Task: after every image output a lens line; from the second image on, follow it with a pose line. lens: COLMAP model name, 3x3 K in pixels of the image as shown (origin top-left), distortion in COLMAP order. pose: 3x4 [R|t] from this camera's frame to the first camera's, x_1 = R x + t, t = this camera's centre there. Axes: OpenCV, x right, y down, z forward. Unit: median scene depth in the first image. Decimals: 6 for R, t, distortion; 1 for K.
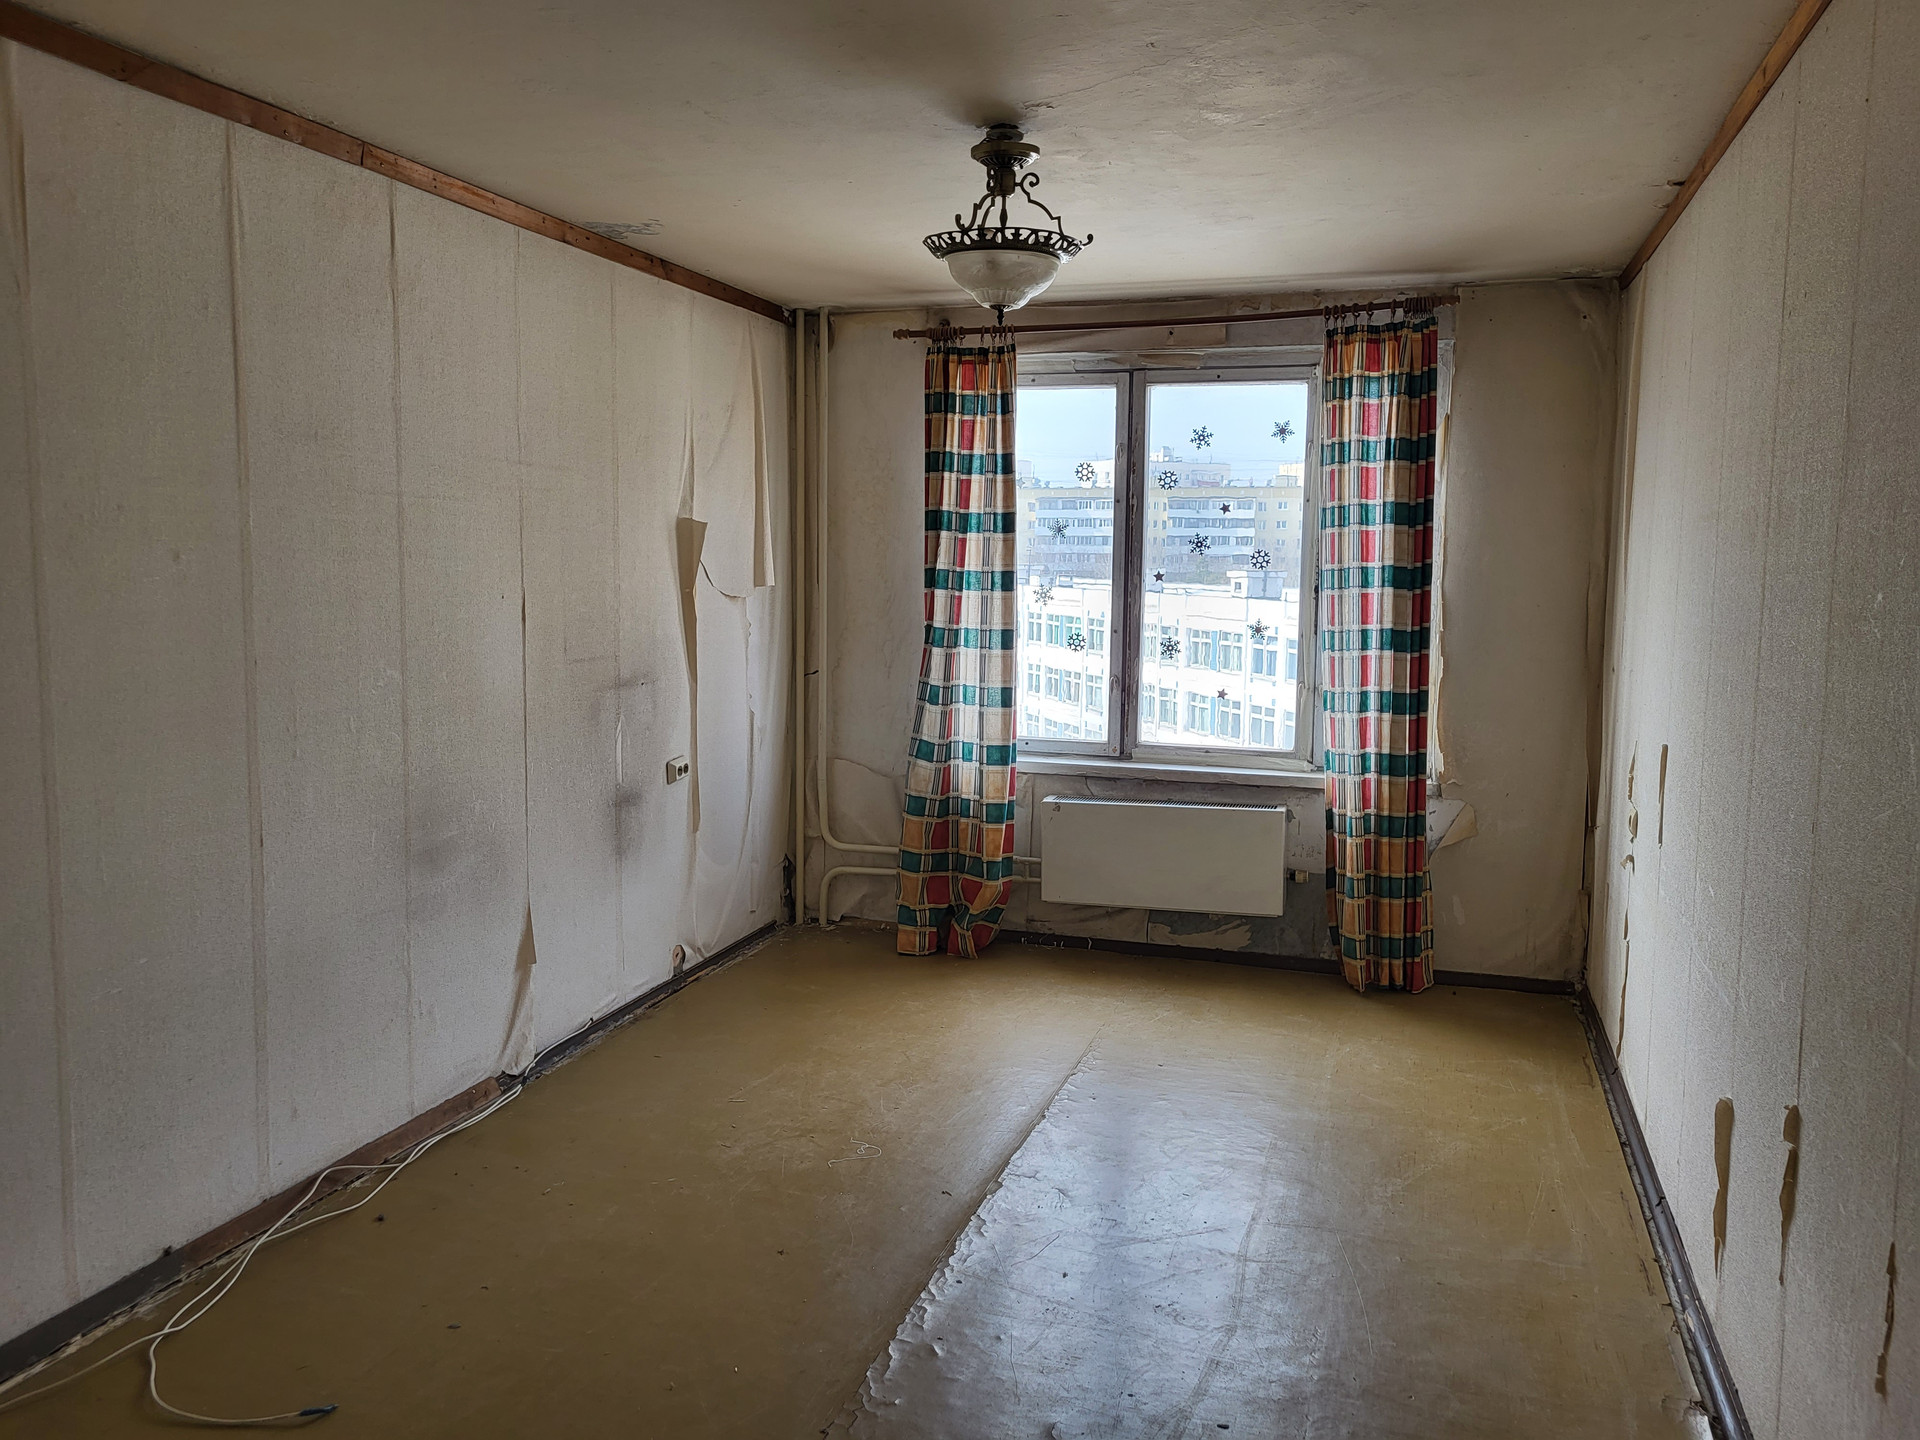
lens RADIAL K [[1462.3, 0, 960.0], [0, 1462.3, 720.0], [0, 0, 1]] dist [0.041862, -0.002254]
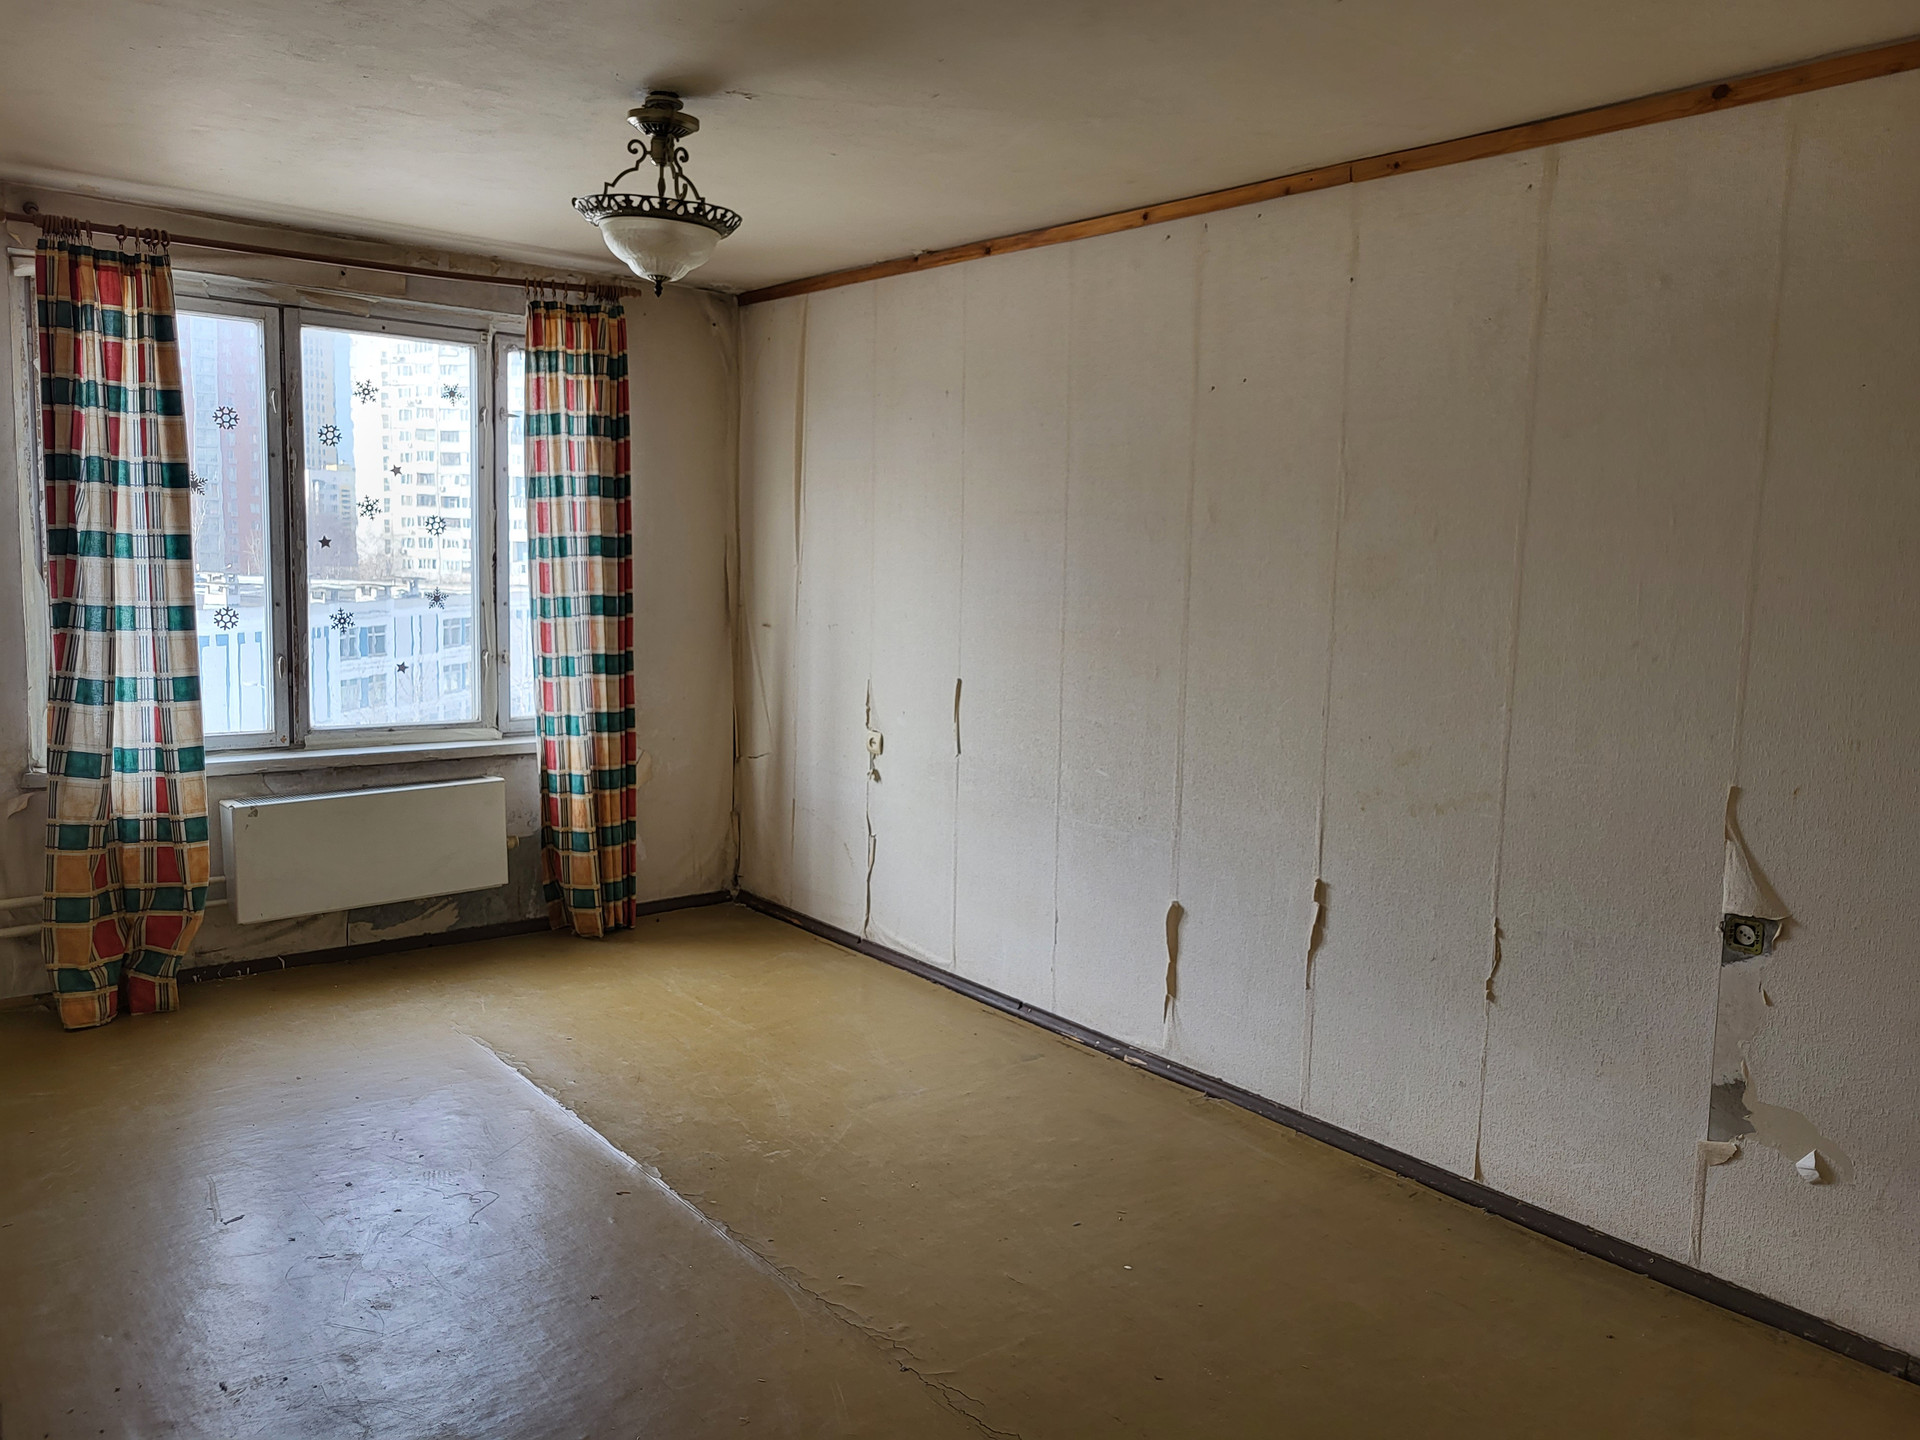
lens RADIAL K [[1476.0, 0, 960.0], [0, 1476.0, 720.0], [0, 0, 1]] dist [0.038469, -0.012607]
pose [[0.552670, -0.095663, 0.827892, -0.430994], [0.069939, 0.995210, 0.068308, -0.025003], [-0.830460, 0.020150, 0.556713, 0.174822]]
